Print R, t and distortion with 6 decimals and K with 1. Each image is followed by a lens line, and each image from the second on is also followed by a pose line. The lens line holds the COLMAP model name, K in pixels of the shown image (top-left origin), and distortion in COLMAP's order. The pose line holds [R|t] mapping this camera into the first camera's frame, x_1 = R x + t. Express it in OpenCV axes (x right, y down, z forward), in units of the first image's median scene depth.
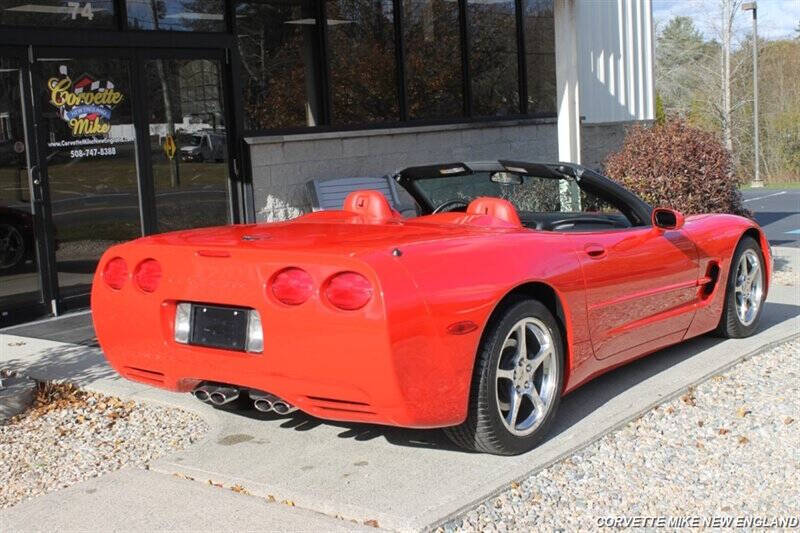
lens RADIAL K [[1107.1, 0, 400.7], [0, 1107.1, 274.0], [0, 0, 1]] dist [-0.036550, 0.000000]
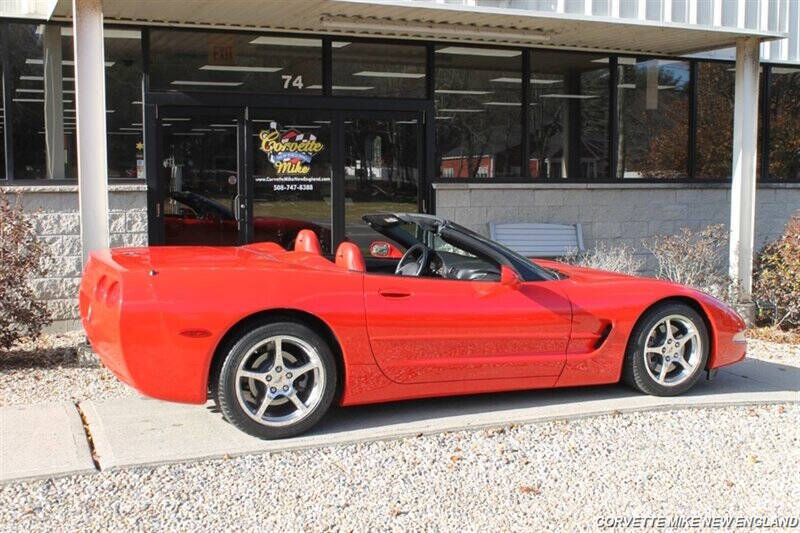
lens RADIAL K [[976.9, 0, 403.2], [0, 976.9, 275.2], [0, 0, 1]] dist [-0.065592, 0.000000]
pose [[0.875510, 0.104696, -0.471722, 0.412886], [-0.114808, 0.993360, 0.007388, -0.029685], [0.469363, 0.047689, 0.881717, 0.031459]]
